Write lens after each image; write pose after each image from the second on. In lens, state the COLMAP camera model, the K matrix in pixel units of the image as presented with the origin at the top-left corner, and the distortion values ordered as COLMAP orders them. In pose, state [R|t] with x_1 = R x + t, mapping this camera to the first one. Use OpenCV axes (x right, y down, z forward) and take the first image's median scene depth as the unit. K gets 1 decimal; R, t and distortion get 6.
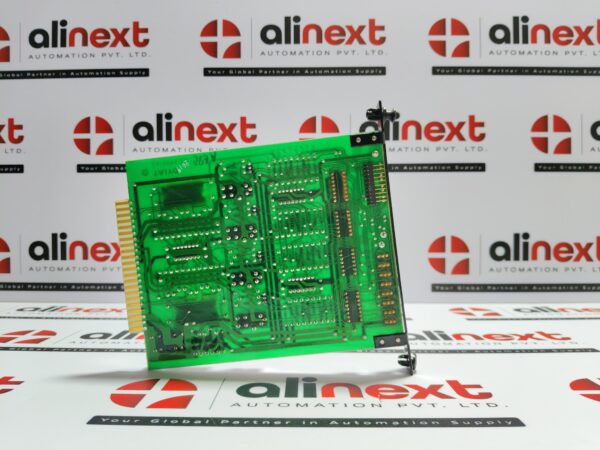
lens RADIAL K [[463.3, 0, 300.0], [0, 463.3, 225.0], [0, 0, 1]] dist [0.009652, -0.093505]
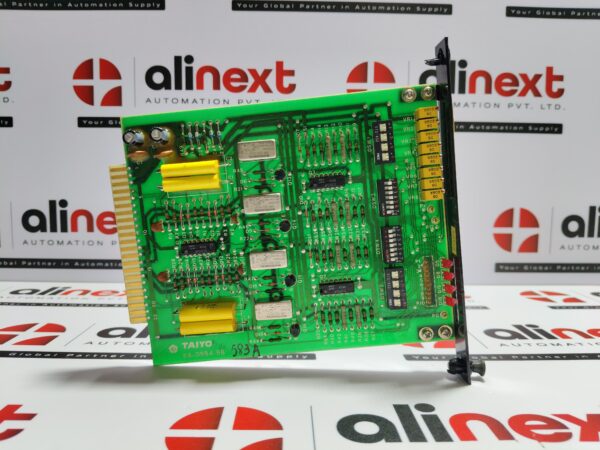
lens RADIAL K [[463.3, 0, 300.0], [0, 463.3, 225.0], [0, 0, 1]] dist [0.009652, -0.093505]
pose [[0.999499, 0.008545, 0.030474, -0.109813], [-0.011006, 0.996610, 0.081533, -0.010675], [-0.029674, -0.081827, 0.996205, 0.151526]]
